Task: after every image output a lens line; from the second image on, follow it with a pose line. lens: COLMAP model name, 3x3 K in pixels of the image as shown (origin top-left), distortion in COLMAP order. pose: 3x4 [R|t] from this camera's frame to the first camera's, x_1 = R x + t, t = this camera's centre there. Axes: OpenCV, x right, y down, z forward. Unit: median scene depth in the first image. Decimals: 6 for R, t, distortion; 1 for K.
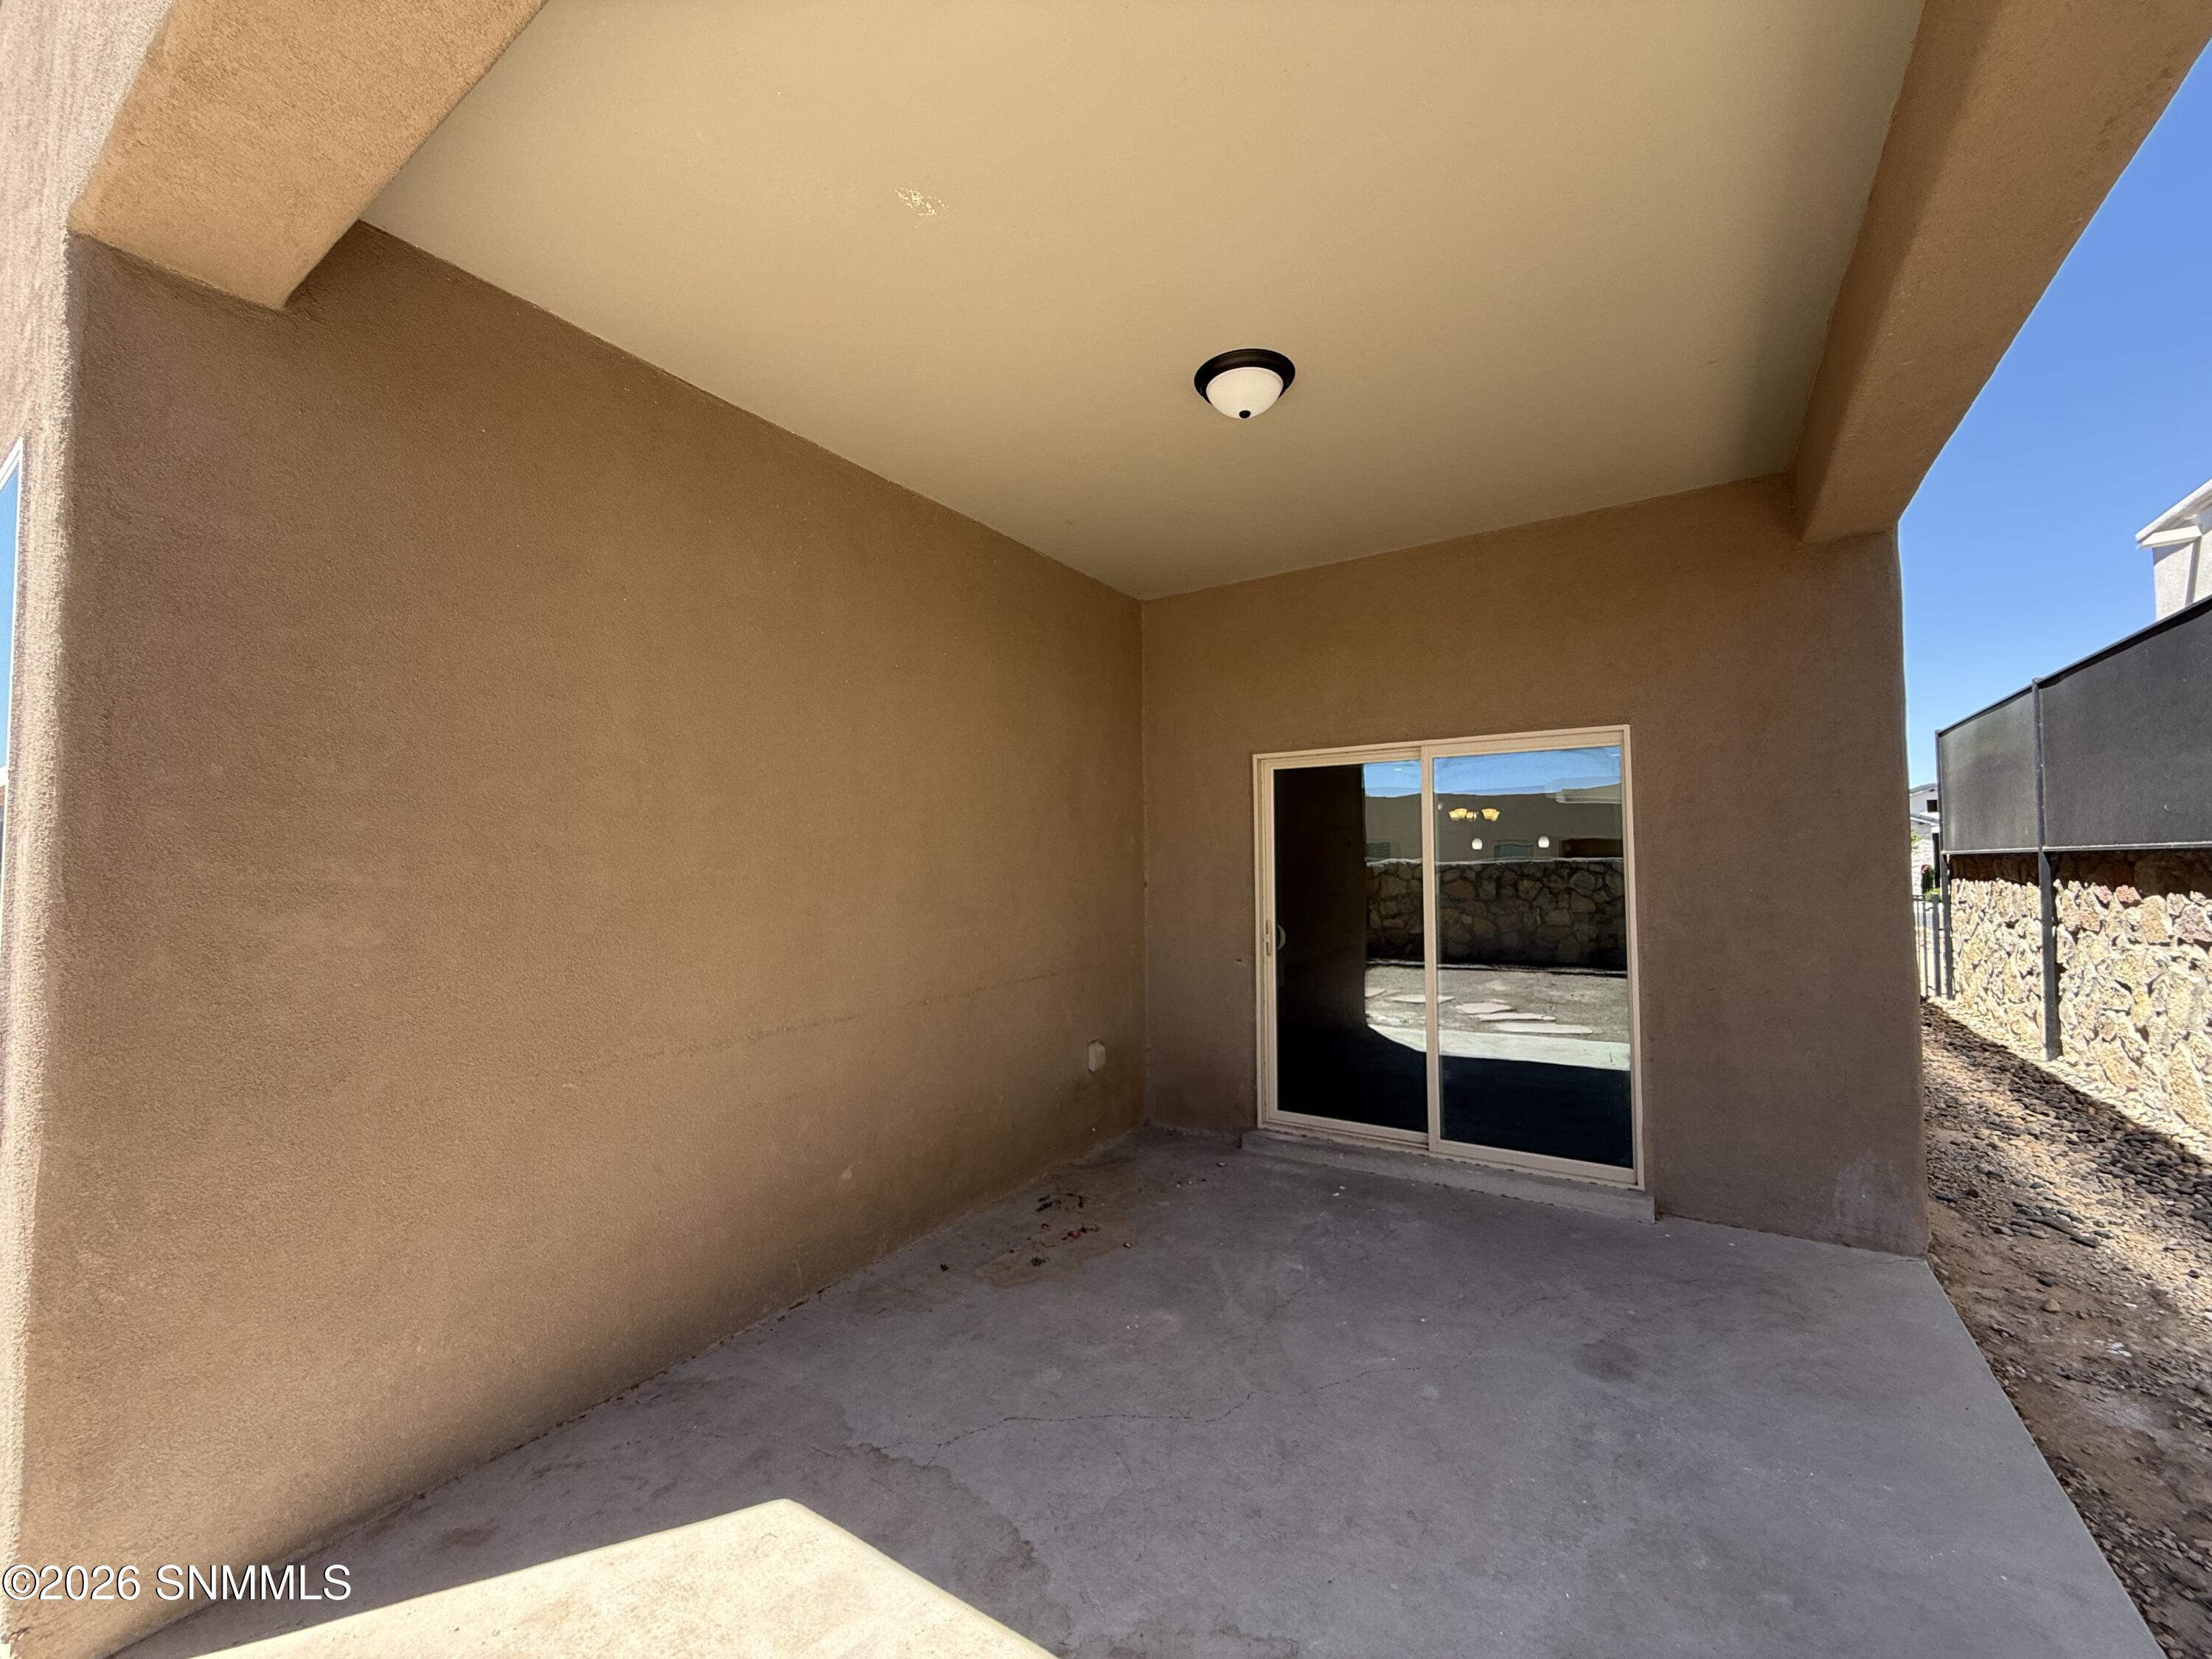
lens RADIAL K [[881.0, 0, 1101.0], [0, 881.0, 833.5], [0, 0, 1]] dist [0.000274, 0.000377]
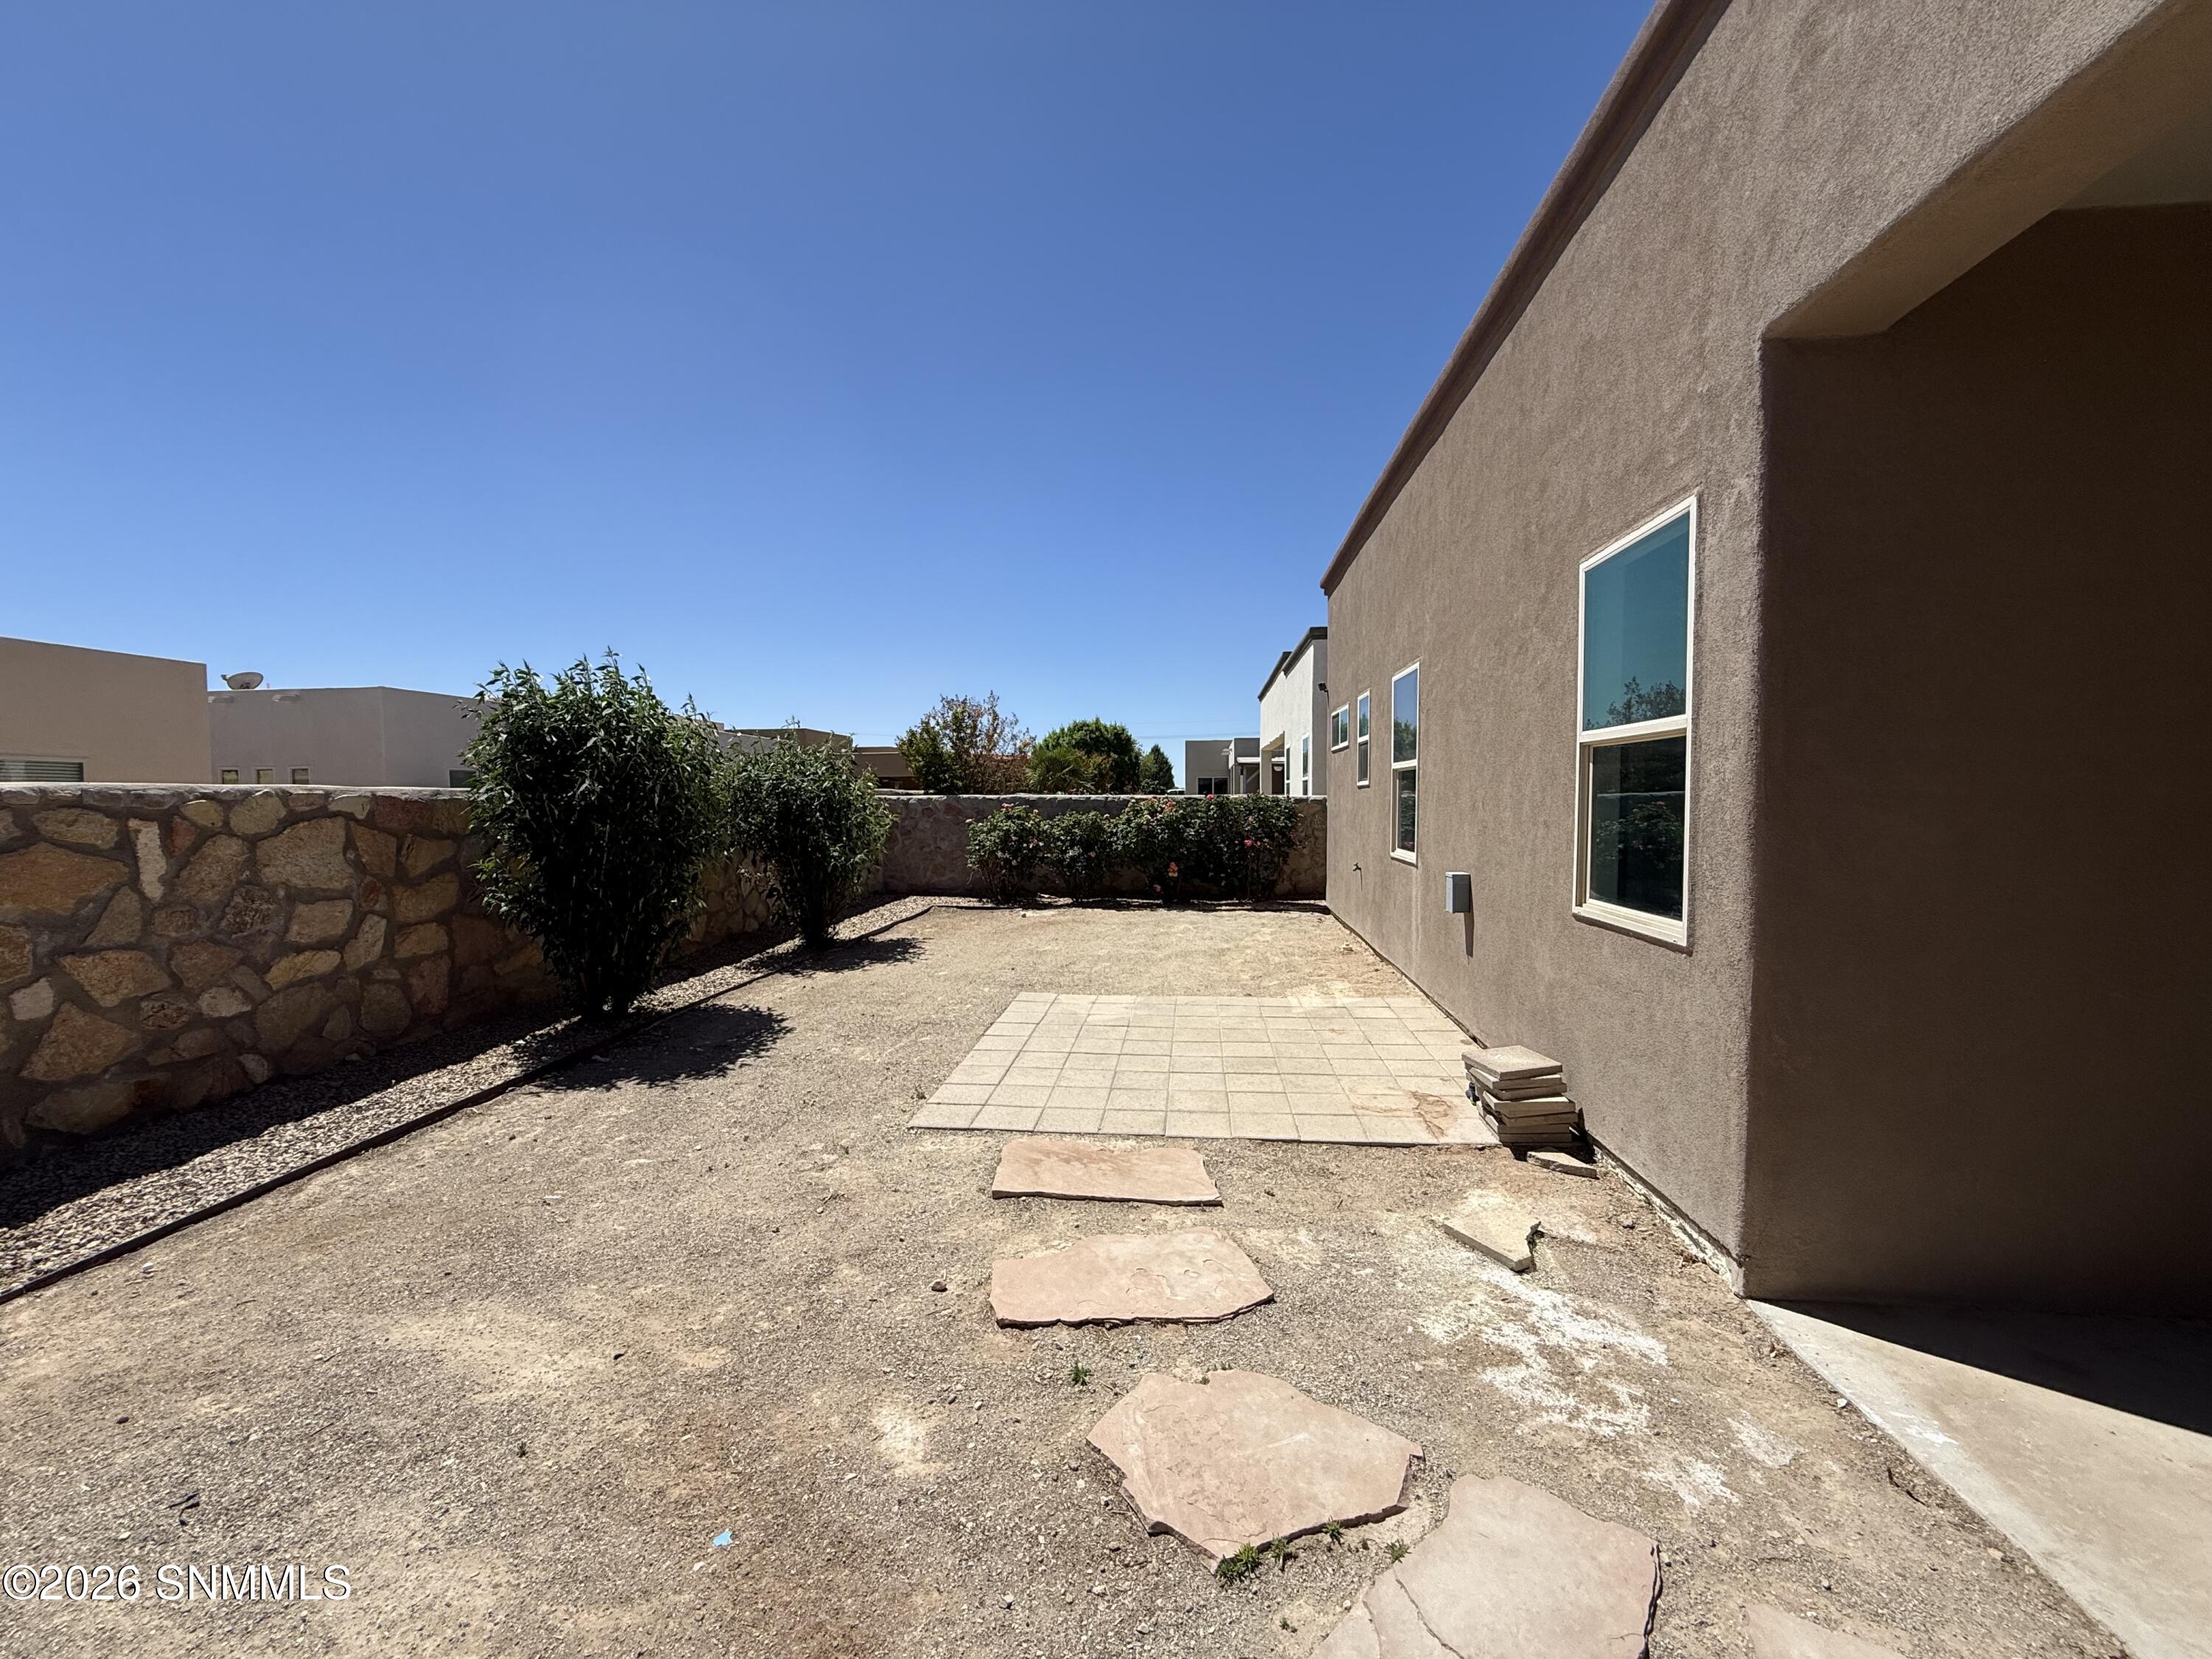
lens RADIAL K [[881.0, 0, 1101.0], [0, 881.0, 833.5], [0, 0, 1]] dist [0.000274, 0.000377]
pose [[0.455202, 0.034783, -0.889708, -0.347284], [0.051009, 0.996577, 0.065058, -0.025088], [0.888926, -0.074997, 0.451870, -0.684868]]
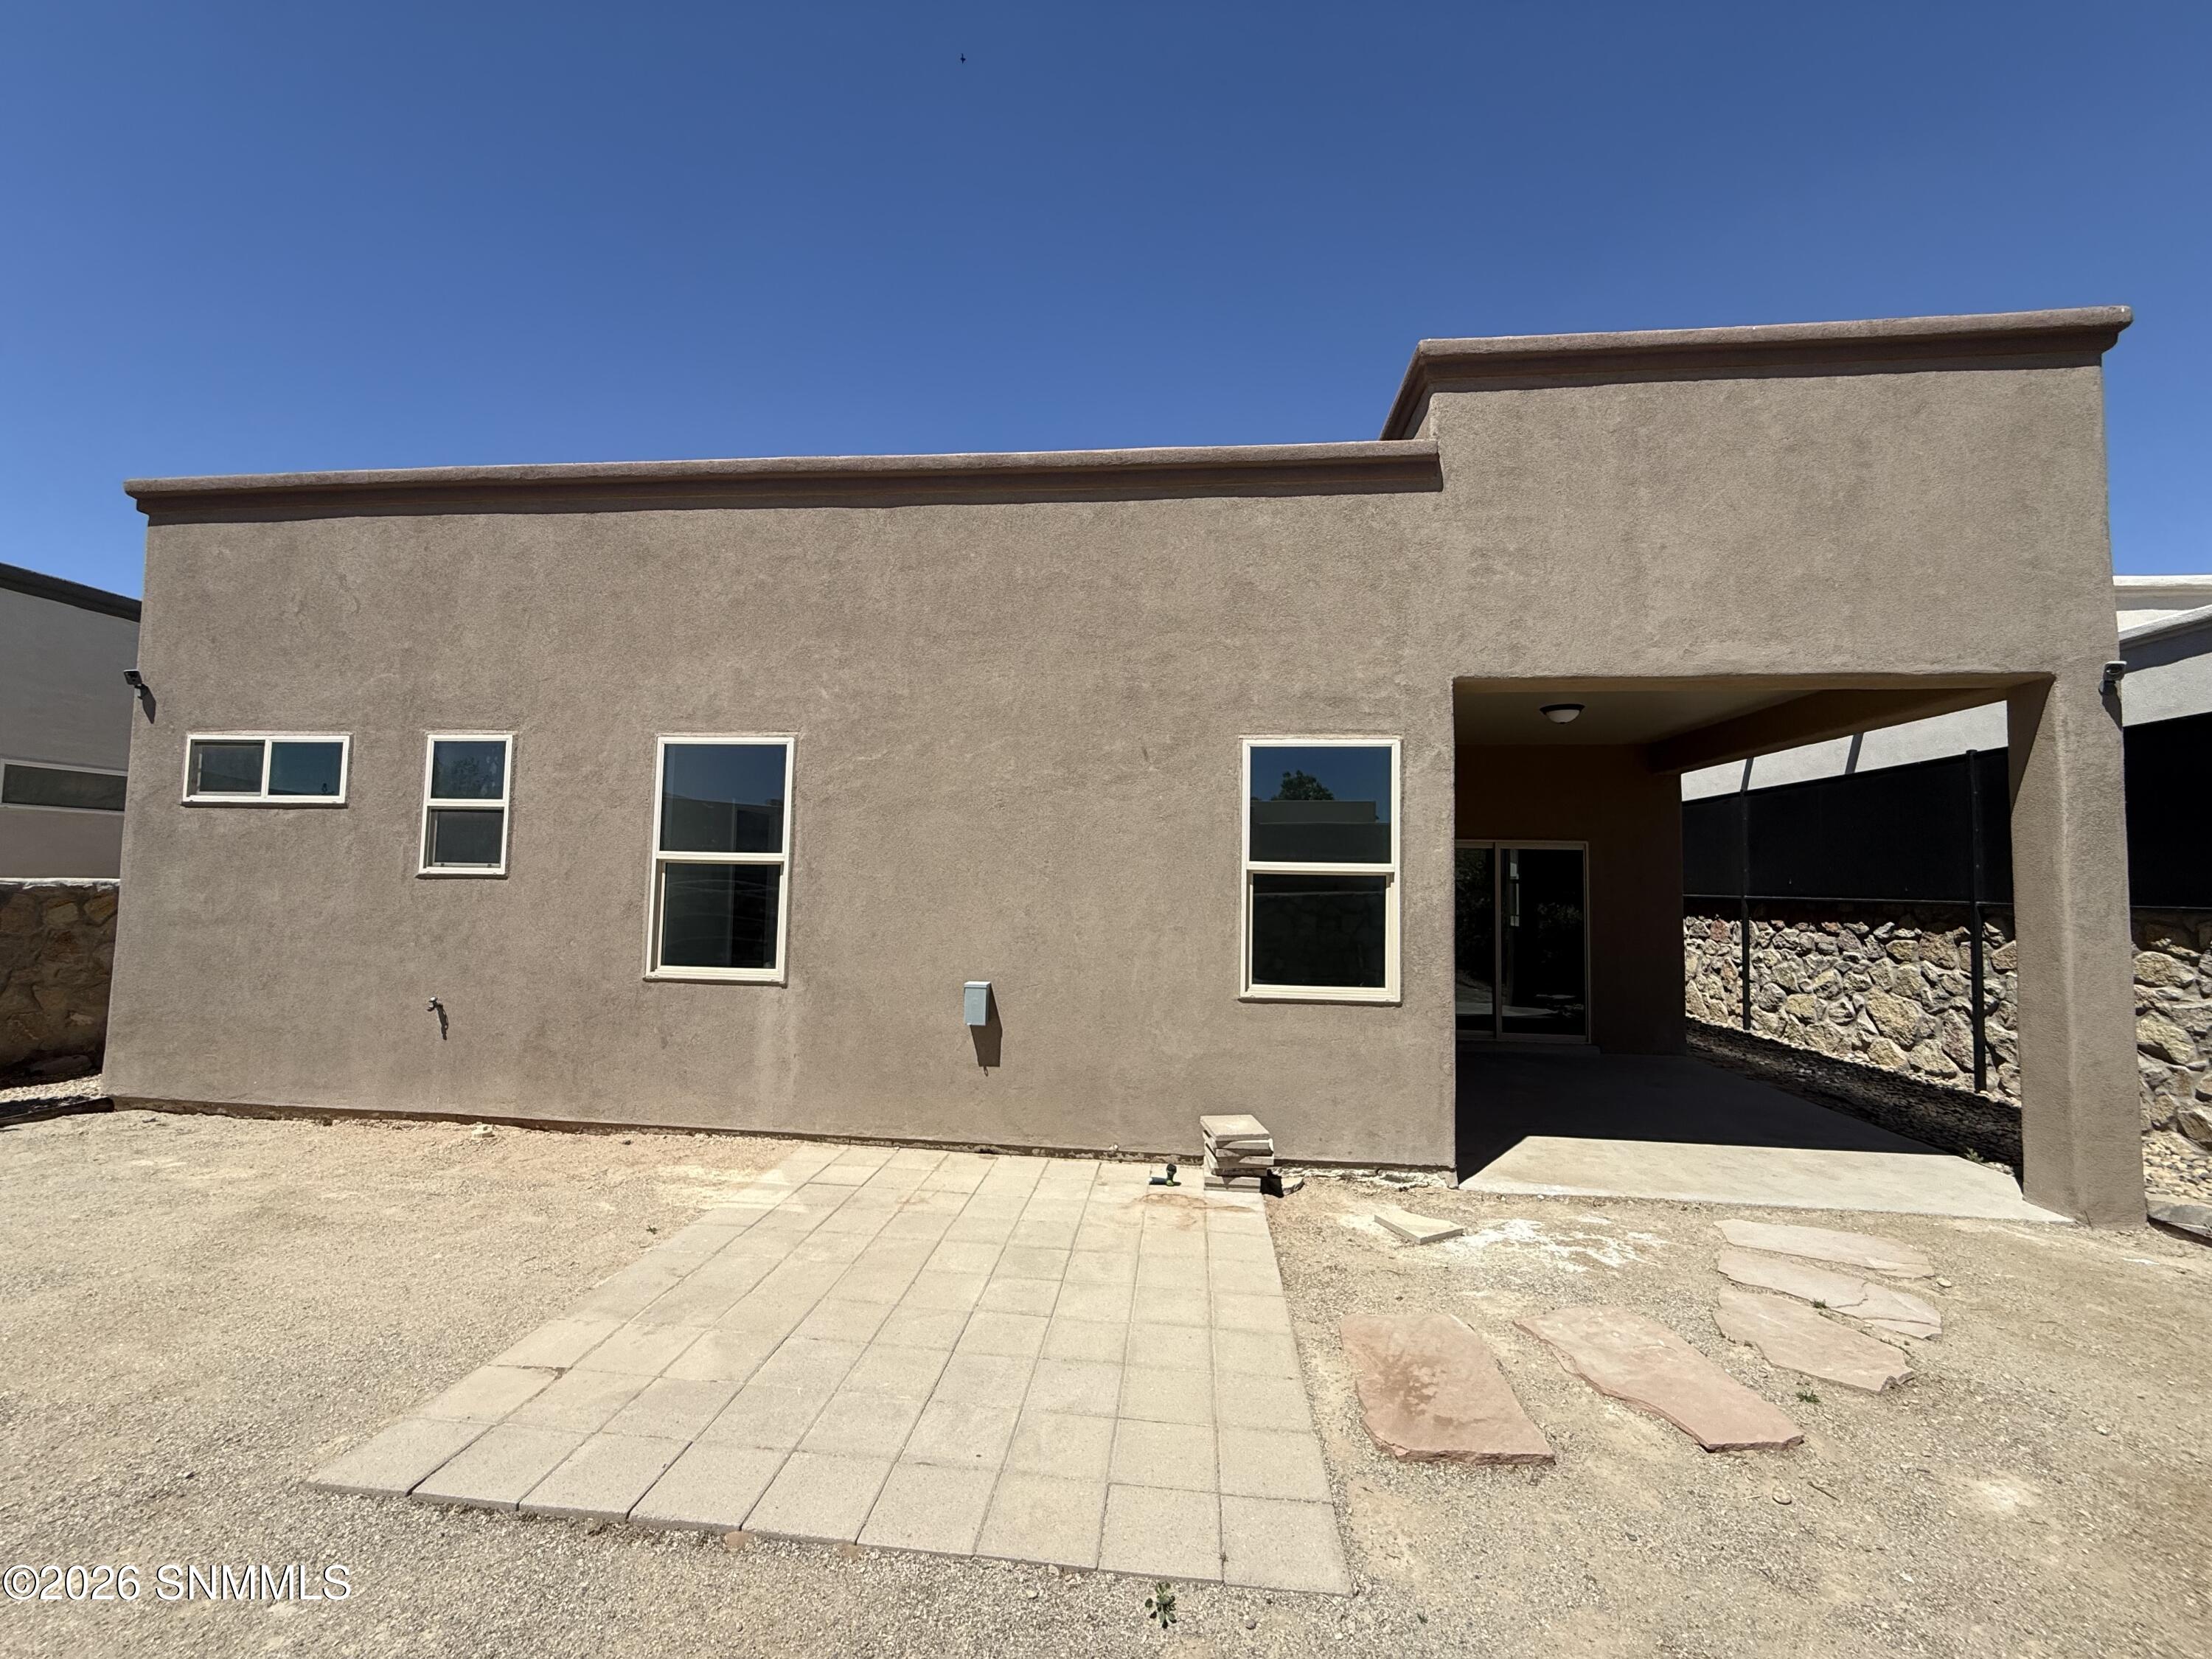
lens RADIAL K [[881.0, 0, 1101.0], [0, 881.0, 833.5], [0, 0, 1]] dist [0.000274, 0.000377]
pose [[0.888700, 0.042999, 0.456468, -3.120357], [-0.044094, 0.998993, -0.008259, -0.107489], [-0.456363, -0.012787, 0.889702, -0.986627]]
